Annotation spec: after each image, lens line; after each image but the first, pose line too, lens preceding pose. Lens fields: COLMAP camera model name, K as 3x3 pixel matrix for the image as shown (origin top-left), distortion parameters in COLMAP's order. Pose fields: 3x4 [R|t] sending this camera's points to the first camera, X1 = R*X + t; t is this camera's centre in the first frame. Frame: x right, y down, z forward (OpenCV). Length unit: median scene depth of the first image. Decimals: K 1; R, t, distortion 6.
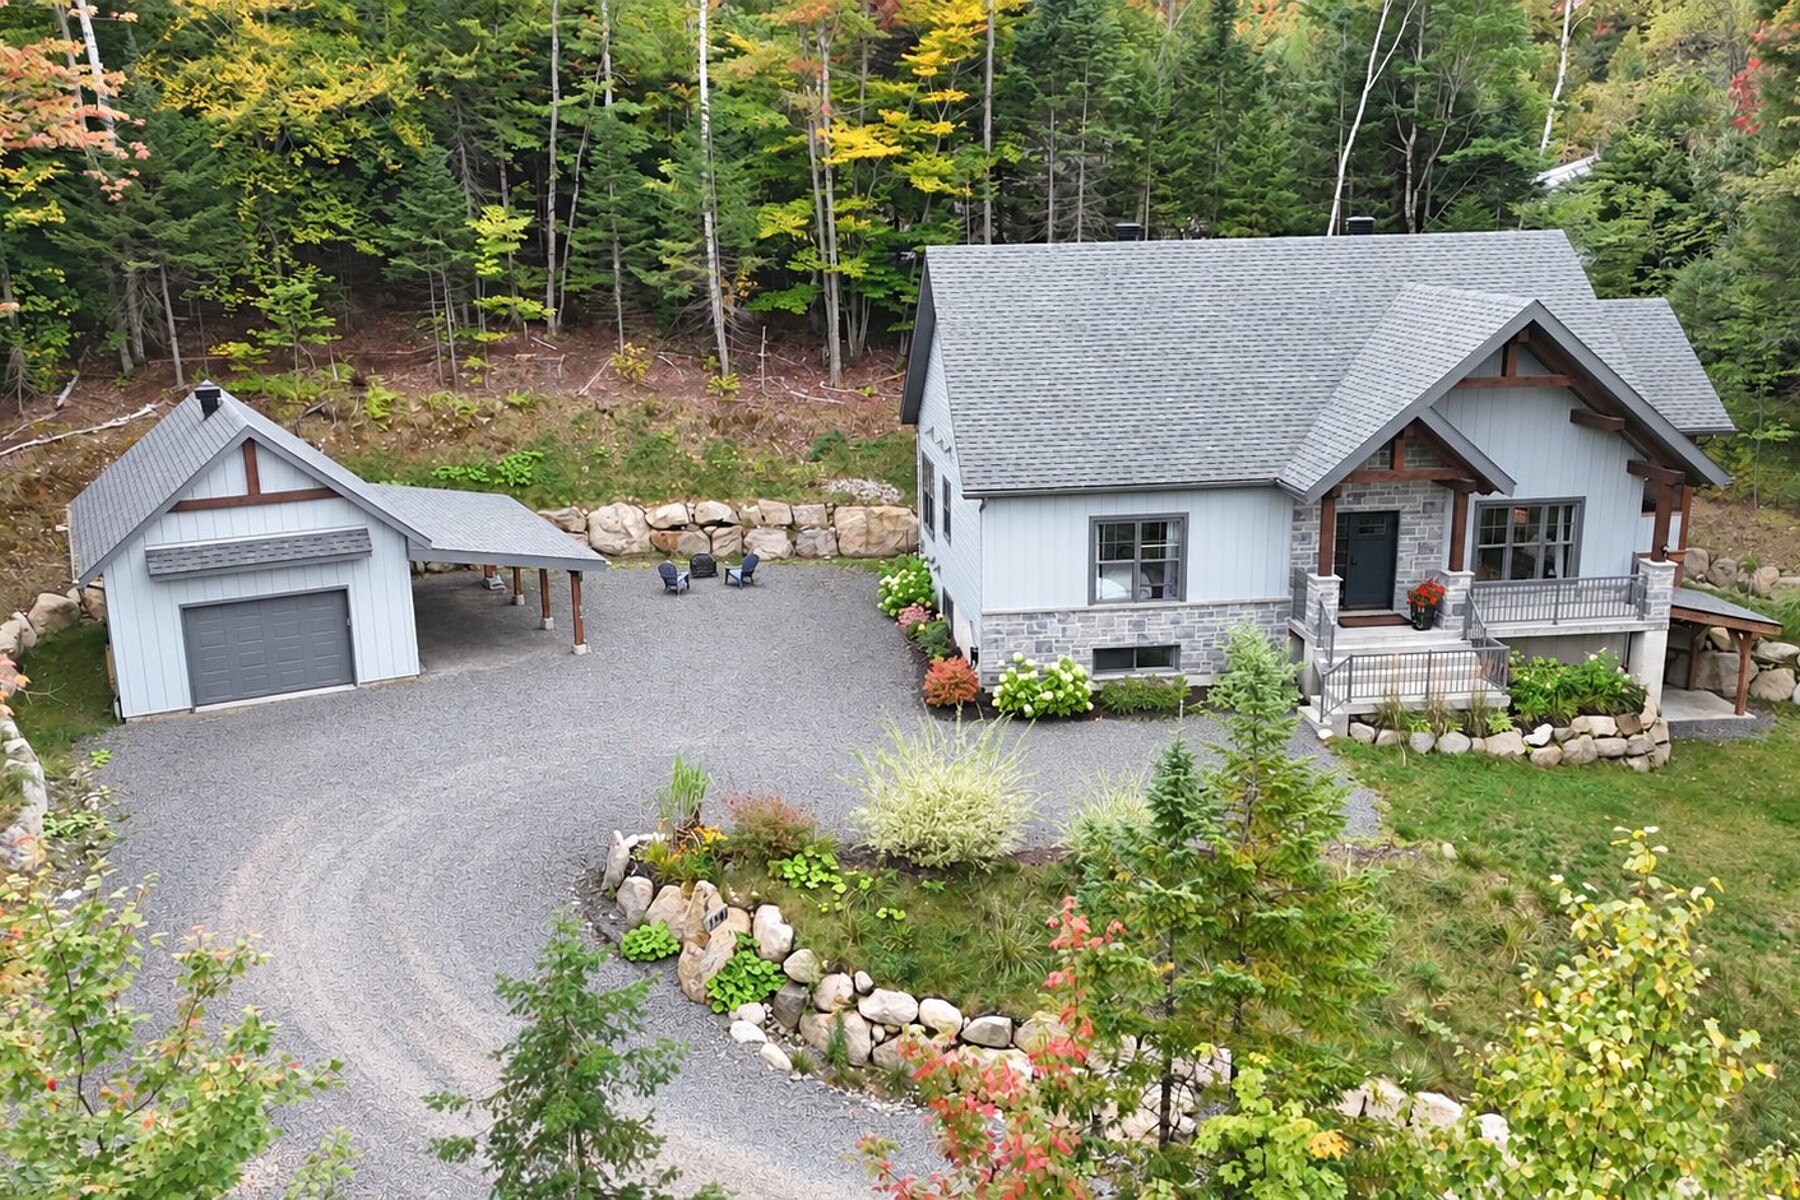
lens RADIAL K [[1561.7, 0, 900.0], [0, 1561.7, 600.0], [0, 0, 1]] dist [0.103000, -0.127662]
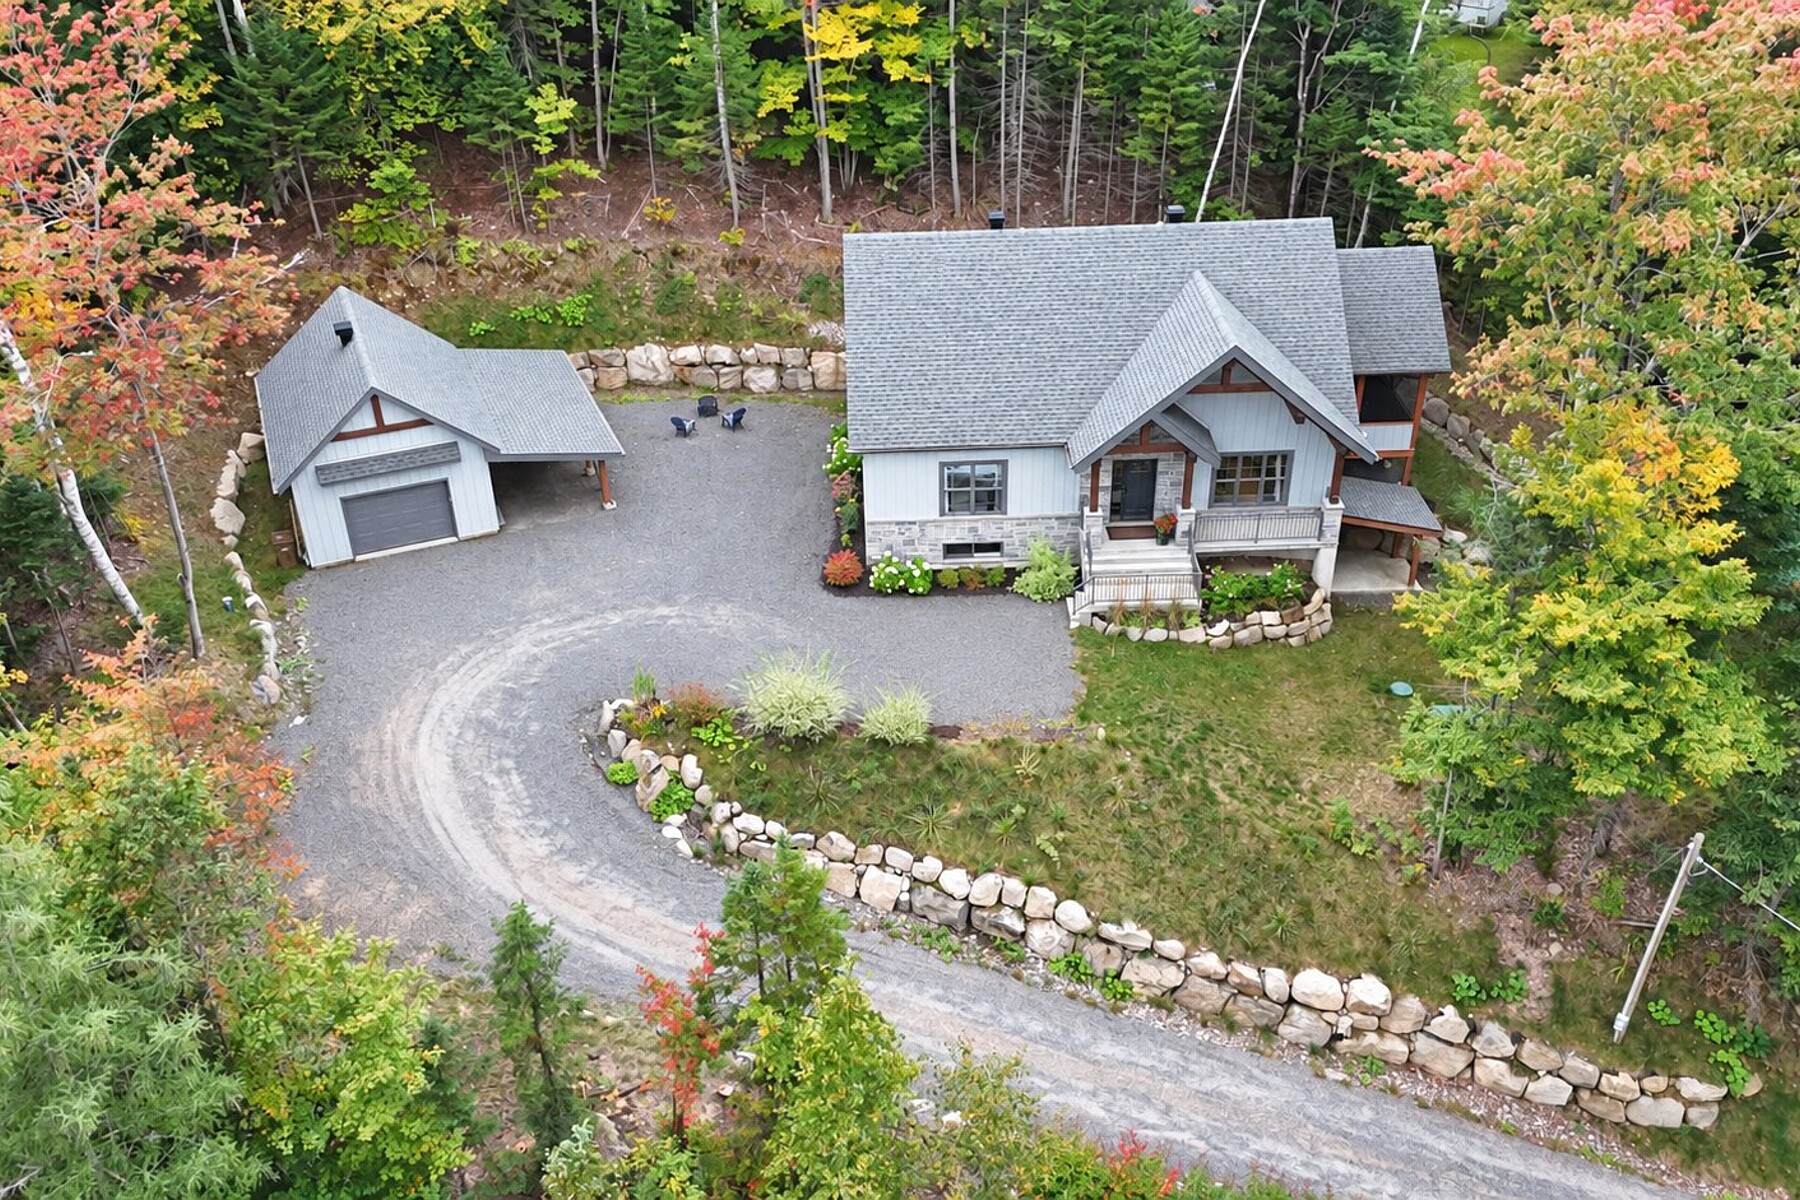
lens RADIAL K [[1561.7, 0, 900.0], [0, 1561.7, 600.0], [0, 0, 1]] dist [0.103000, -0.127662]
pose [[0.995863, 0.043799, -0.079618, 0.201598], [-0.017877, 0.953484, 0.300914, -0.358353], [0.089094, -0.298246, 0.950322, -0.413863]]
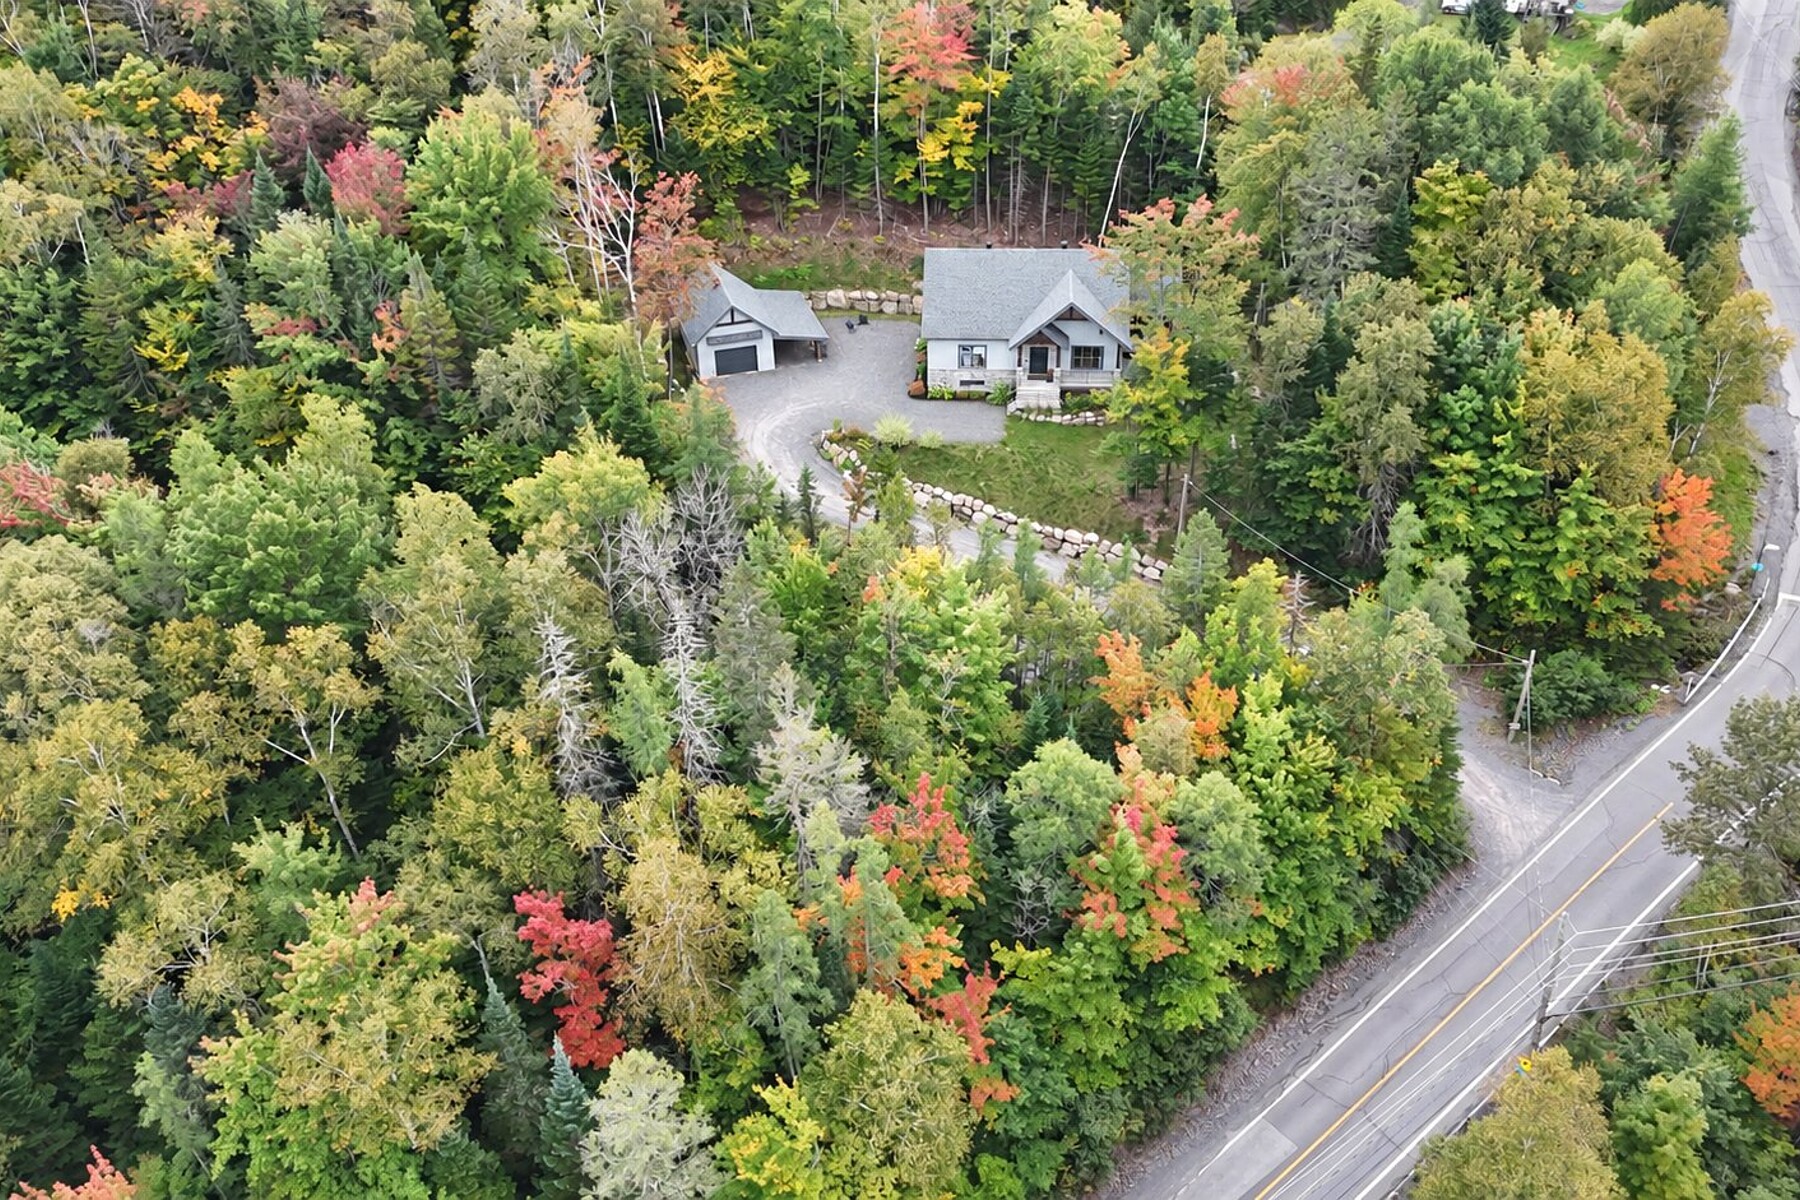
lens RADIAL K [[1561.7, 0, 900.0], [0, 1561.7, 600.0], [0, 0, 1]] dist [0.103000, -0.127662]
pose [[0.982401, 0.100260, -0.157597, 0.595666], [-0.040071, 0.937213, 0.346448, -0.719236], [0.182437, -0.334036, 0.924736, -2.448652]]
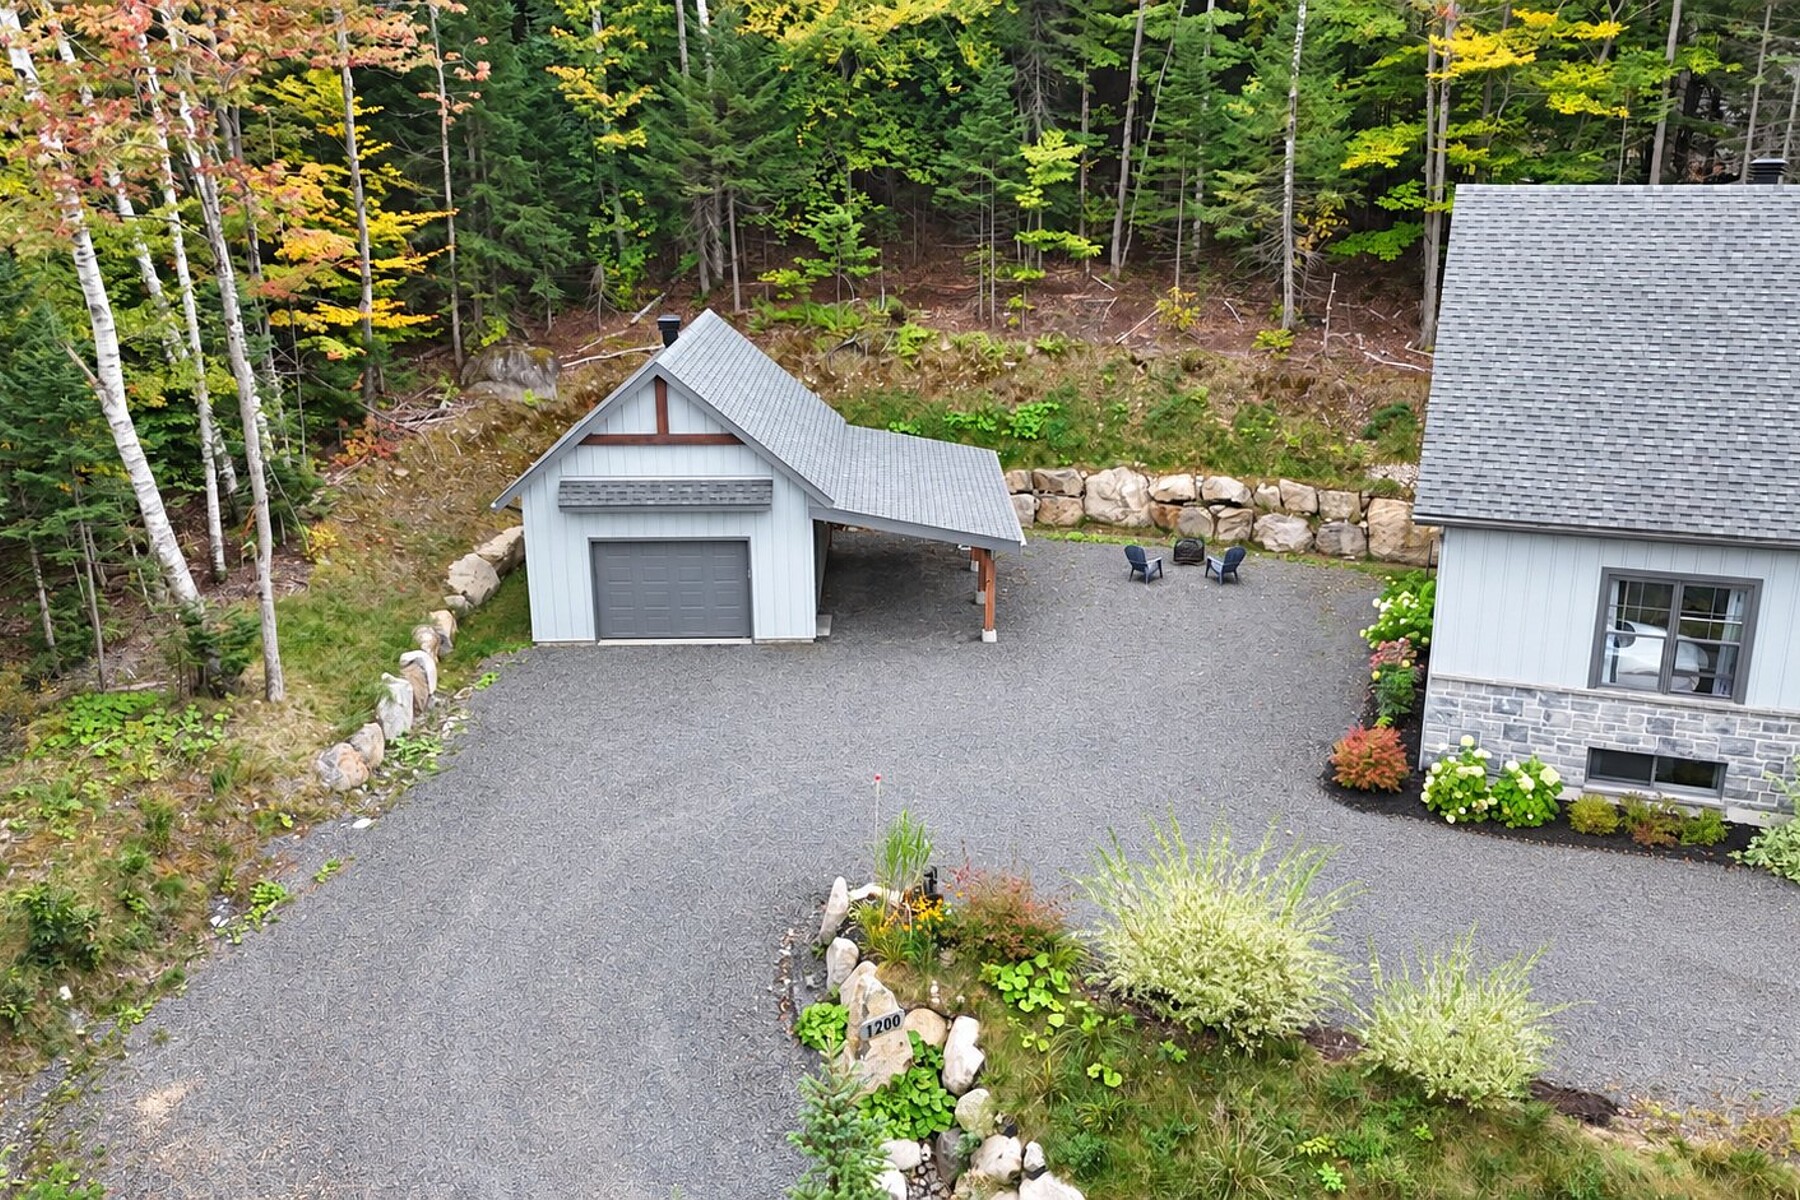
lens RADIAL K [[1561.7, 0, 900.0], [0, 1561.7, 600.0], [0, 0, 1]] dist [0.103000, -0.127662]
pose [[0.890061, 0.139913, -0.433838, 0.148285], [-0.120067, 0.990080, 0.072973, -0.051893], [0.439744, -0.012861, 0.898031, 0.194132]]
